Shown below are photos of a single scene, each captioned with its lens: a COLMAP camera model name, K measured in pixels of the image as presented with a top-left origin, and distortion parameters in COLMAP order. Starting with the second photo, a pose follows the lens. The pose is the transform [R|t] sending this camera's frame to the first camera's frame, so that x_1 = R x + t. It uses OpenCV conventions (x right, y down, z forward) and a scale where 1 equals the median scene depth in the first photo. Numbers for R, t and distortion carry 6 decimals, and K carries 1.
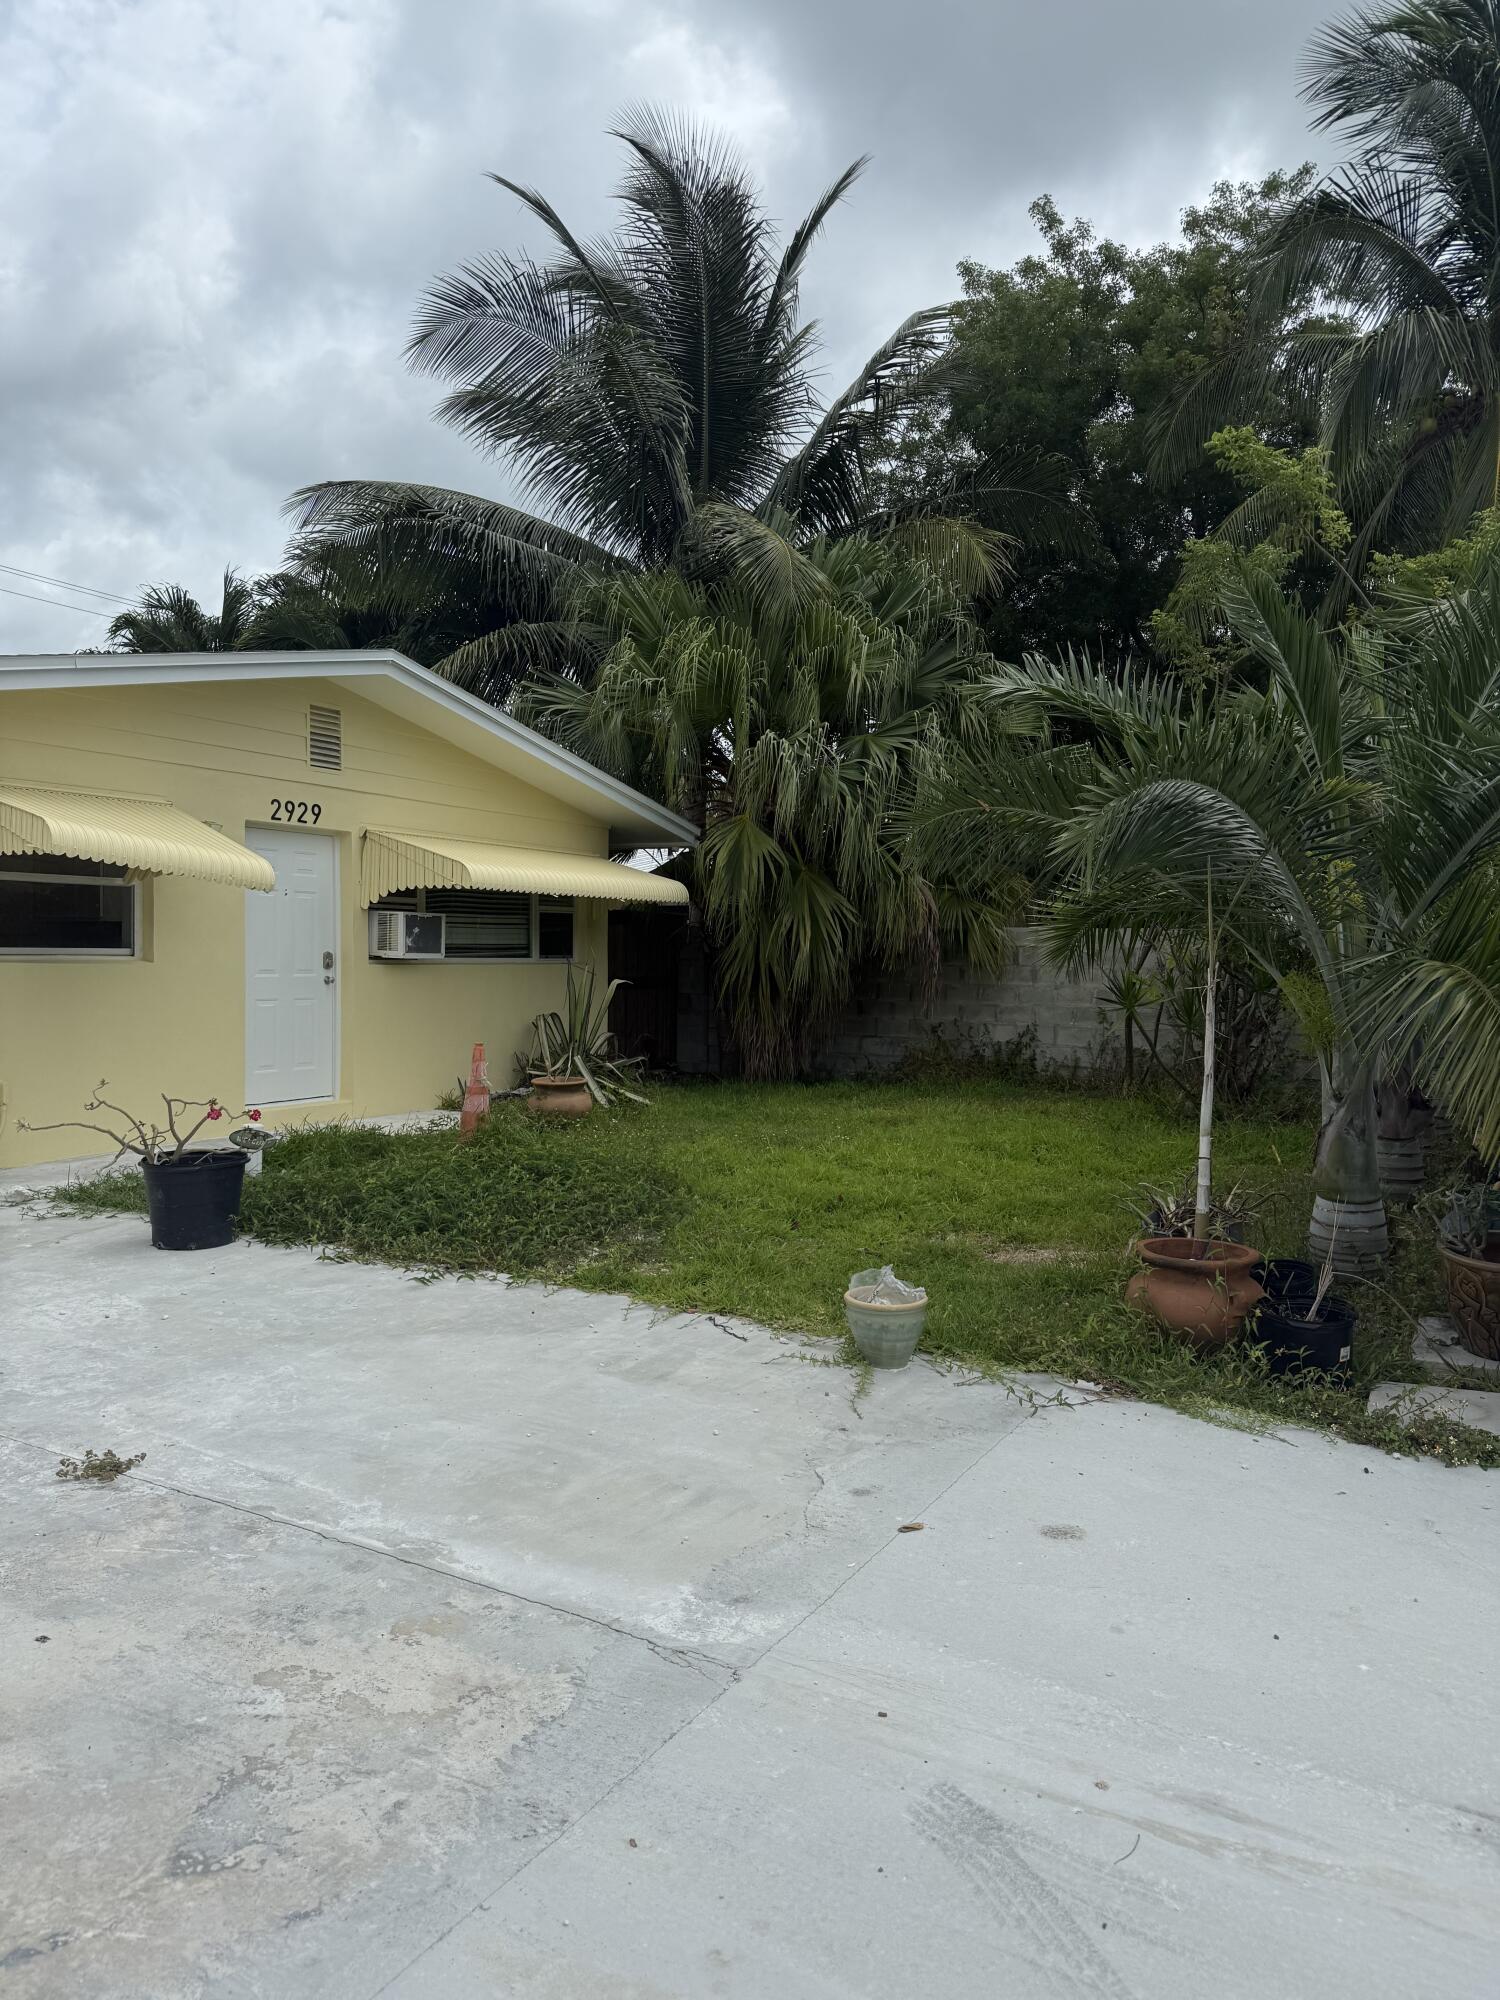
lens RADIAL K [[1416.6, 0, 779.1], [0, 1416.6, 1001.2], [0, 0, 1]] dist [0.022619, -0.021893]
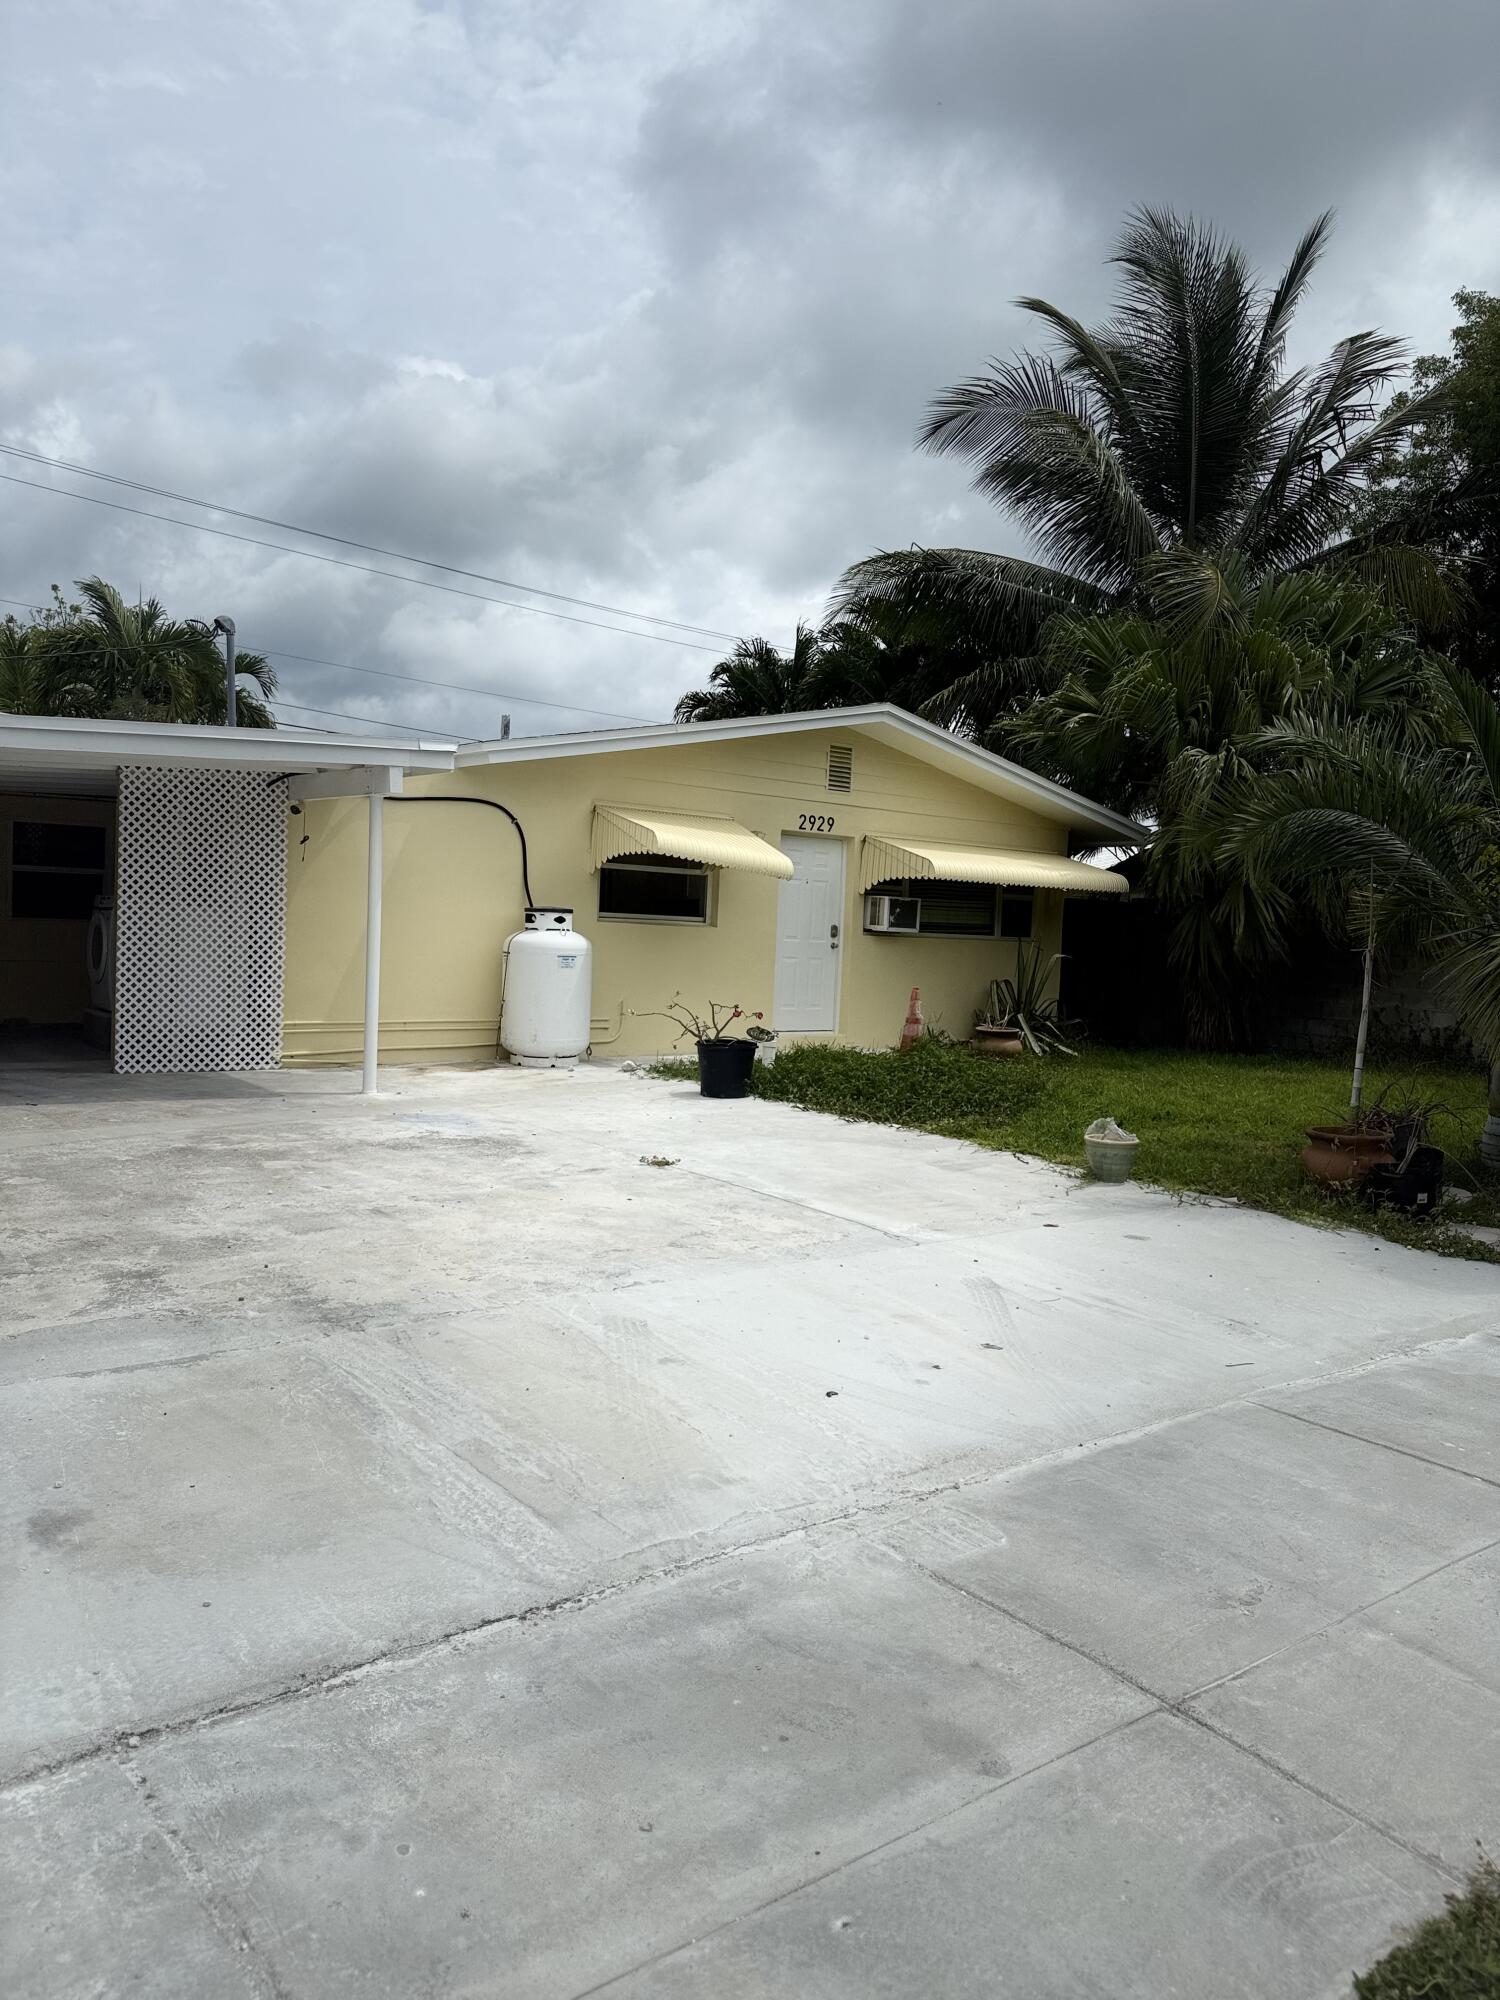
lens RADIAL K [[1416.6, 0, 759.0], [0, 1416.6, 1008.9], [0, 0, 1]] dist [0.022619, -0.021893]
pose [[0.918396, 0.045457, -0.393042, 0.160889], [-0.042533, 0.998965, 0.016151, 0.027905], [0.393369, 0.001884, 0.919379, -0.294163]]
